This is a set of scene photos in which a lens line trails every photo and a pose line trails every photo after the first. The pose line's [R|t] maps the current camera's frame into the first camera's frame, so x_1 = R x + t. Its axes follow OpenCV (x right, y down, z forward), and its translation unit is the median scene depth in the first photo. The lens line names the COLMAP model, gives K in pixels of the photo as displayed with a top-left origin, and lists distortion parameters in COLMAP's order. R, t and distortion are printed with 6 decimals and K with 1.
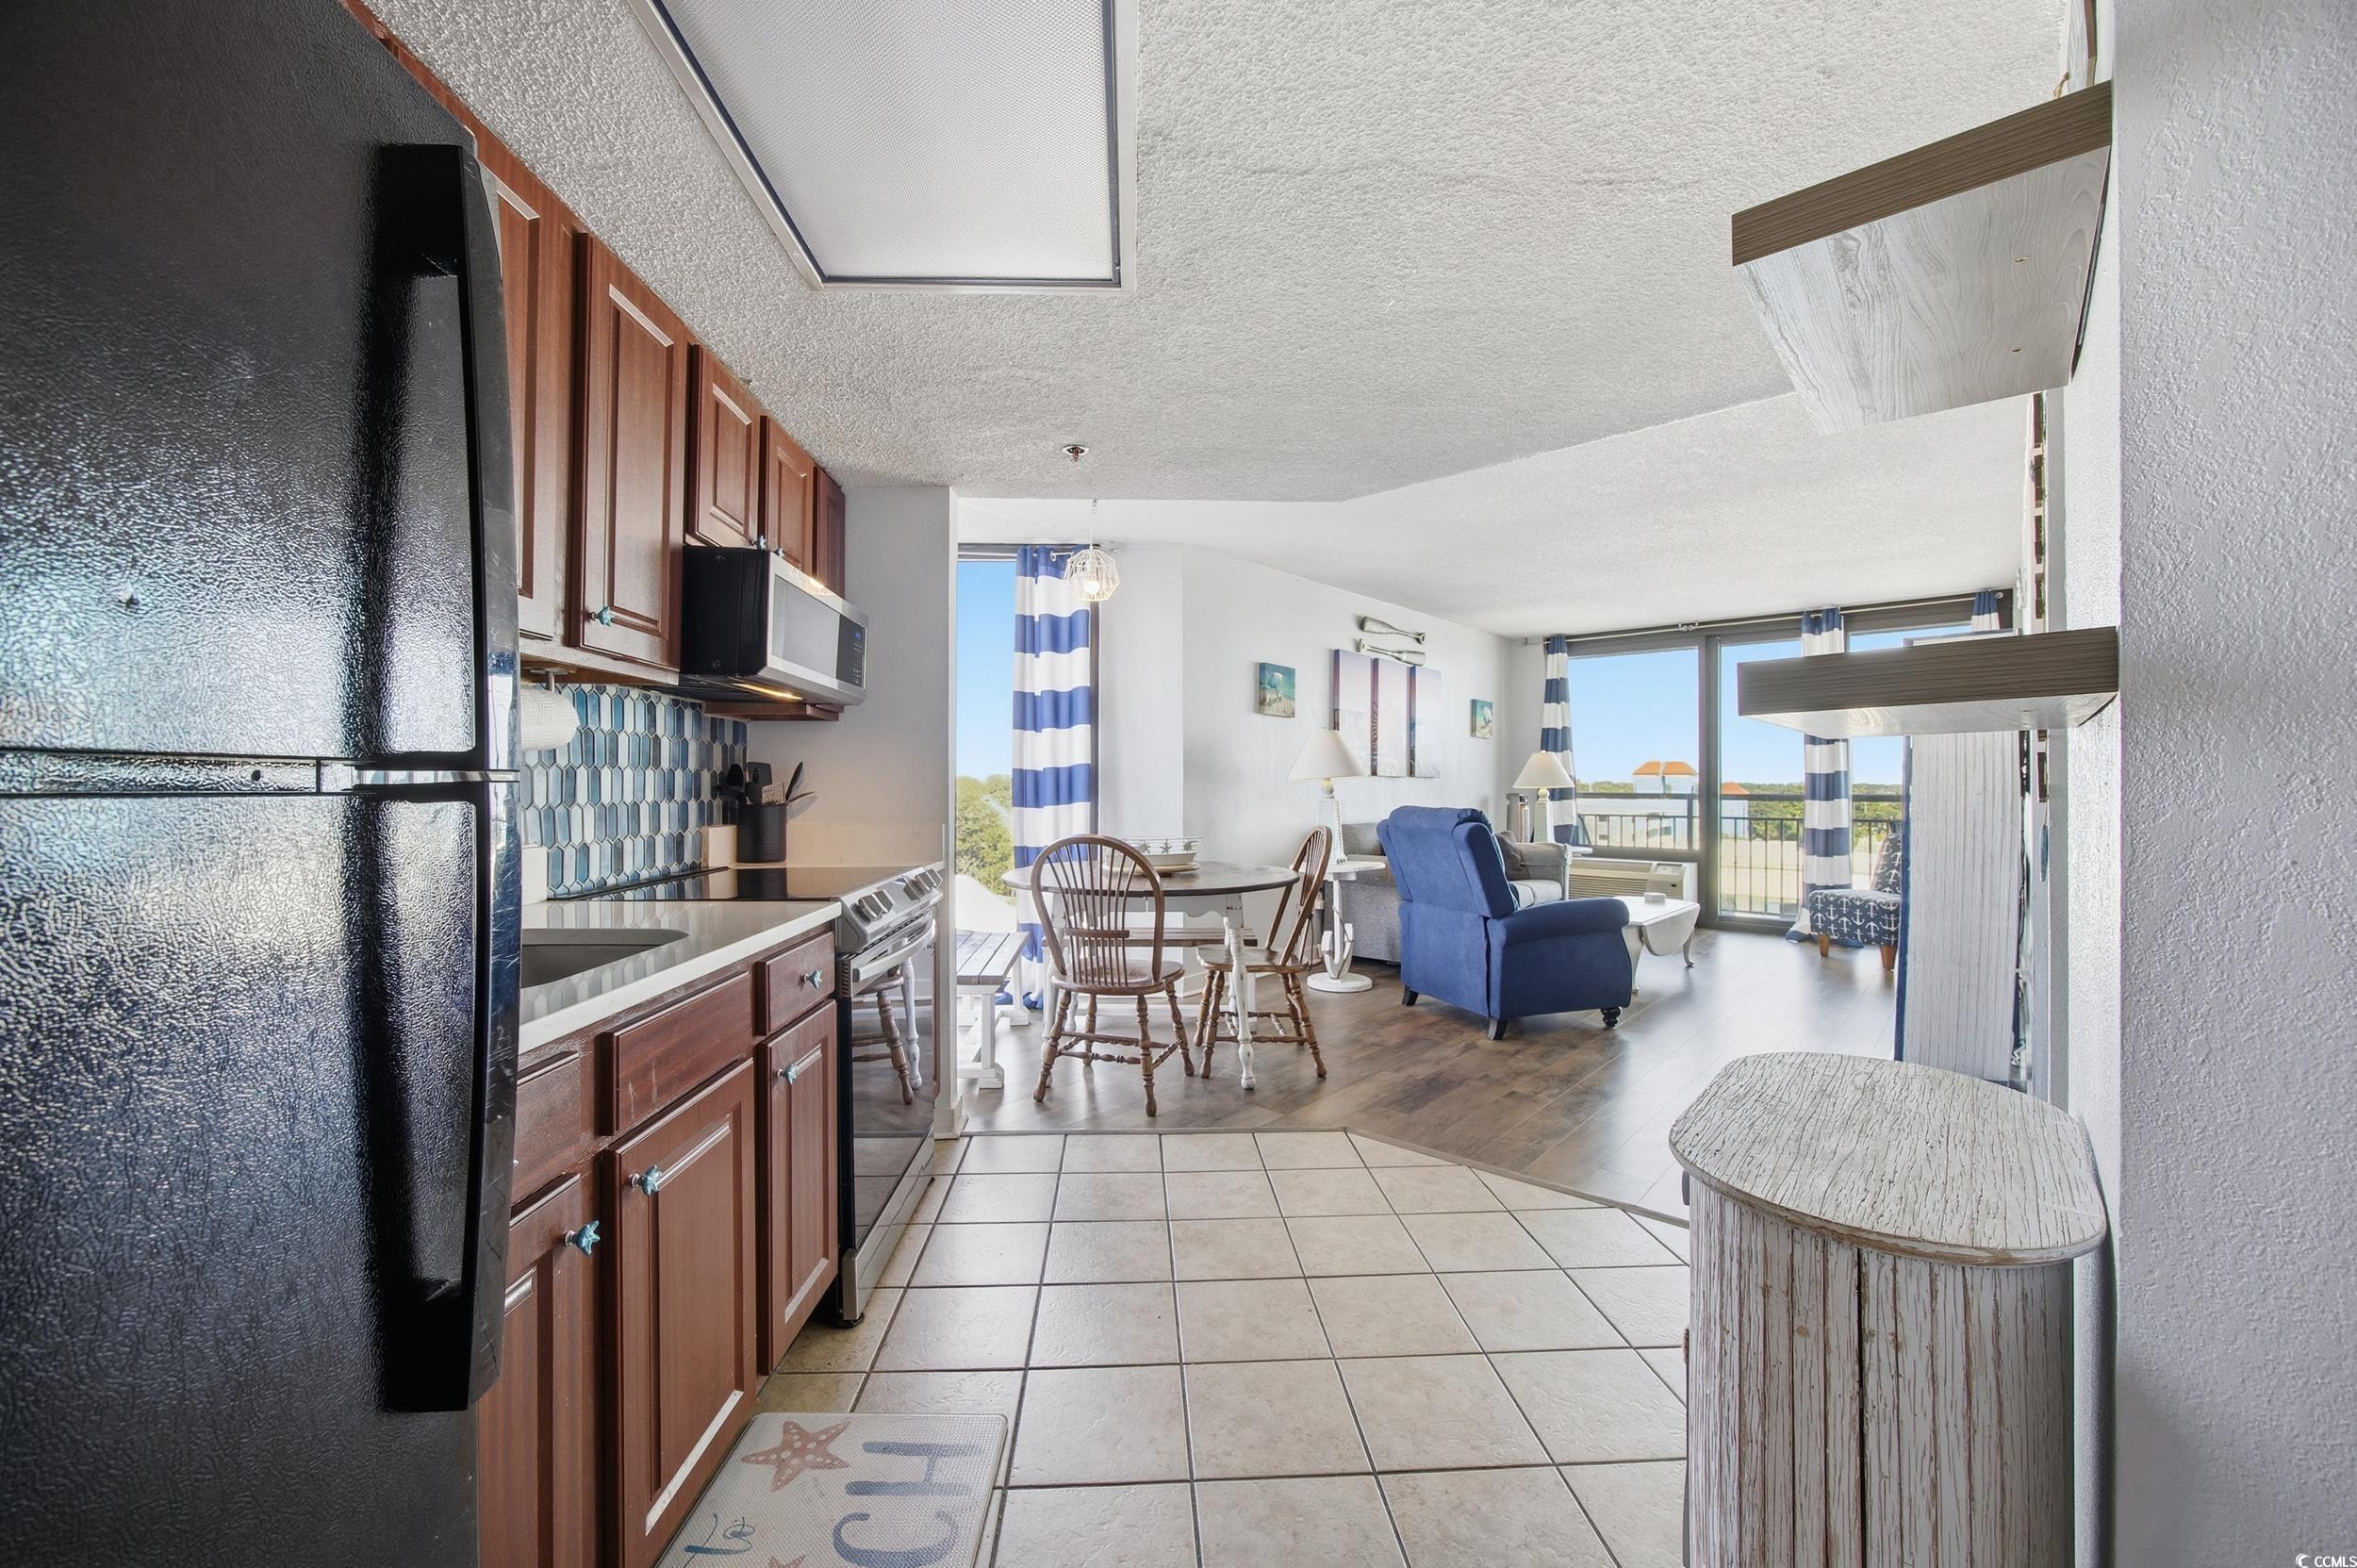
lens RADIAL K [[938.6, 0, 1178.5], [0, 938.6, 784.0], [0, 0, 1]] dist [-0.000614, 0.000022]
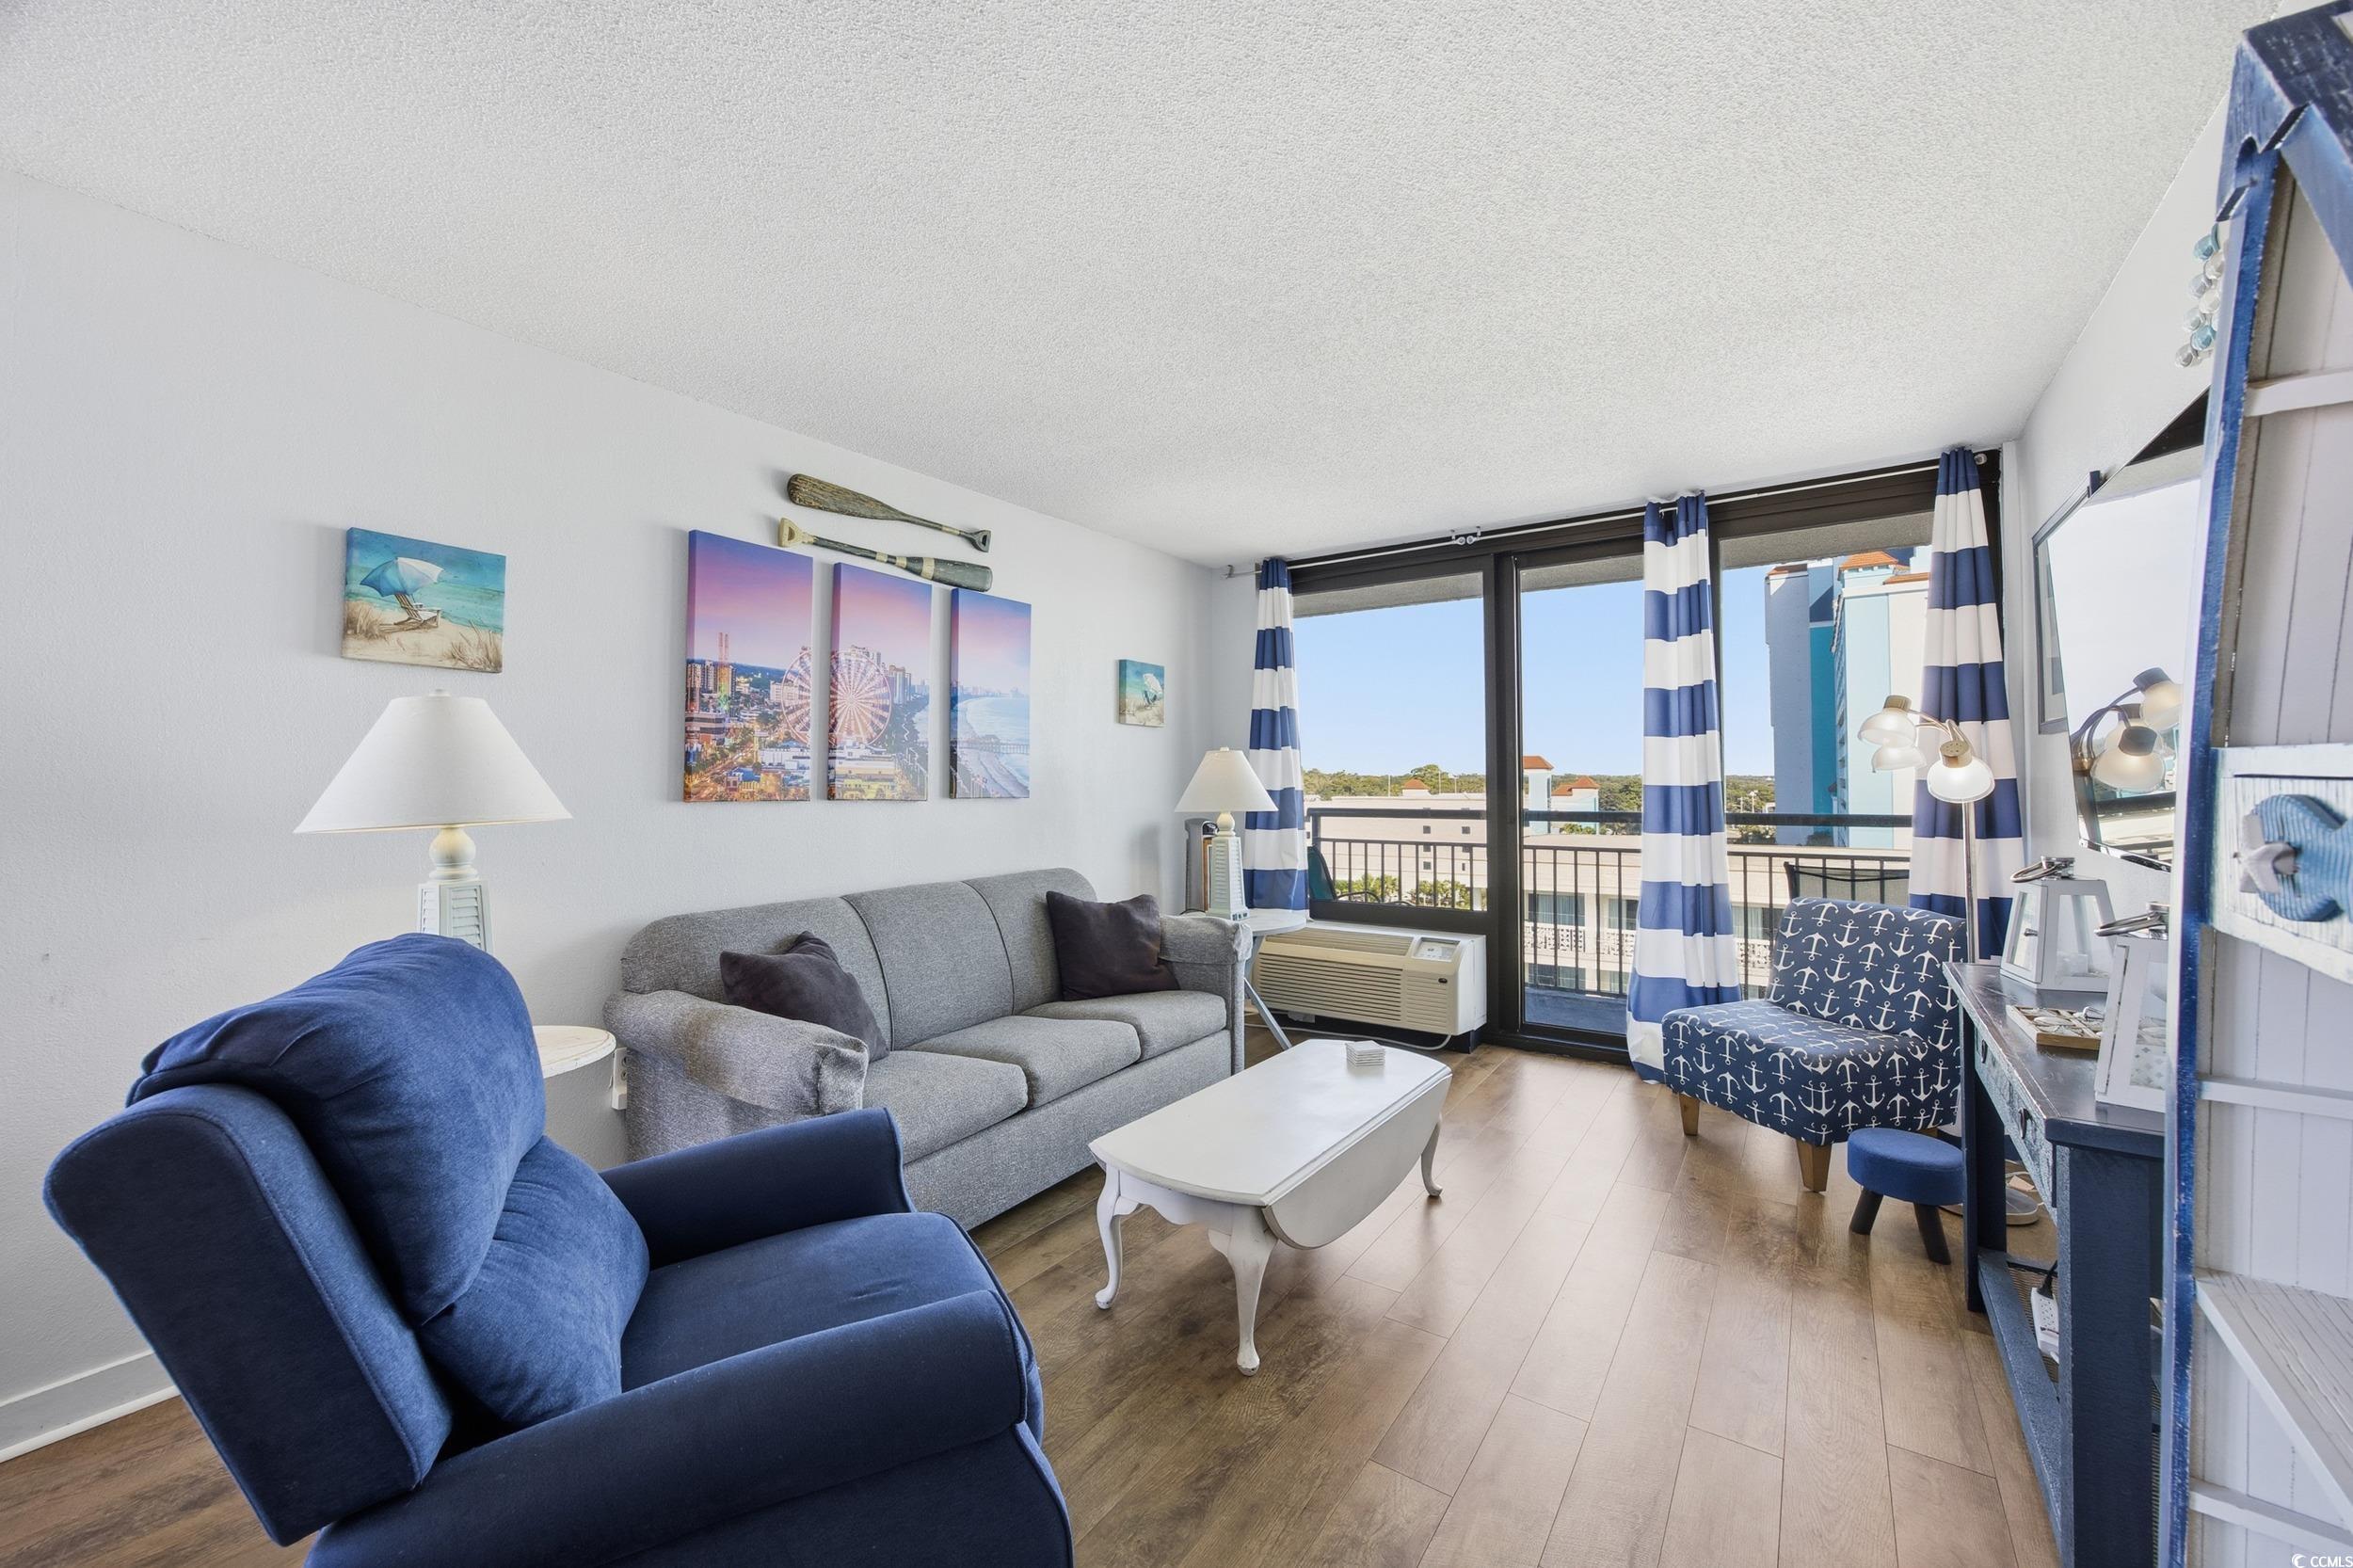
lens RADIAL K [[939.9, 0, 1178.8], [0, 939.9, 771.9], [0, 0, 1]] dist [0.000102, -0.000033]
pose [[0.991746, -0.009329, 0.127879, 0.293327], [0.009845, 0.999946, -0.003403, -0.019405], [-0.127840, 0.004634, 0.991784, 0.444785]]
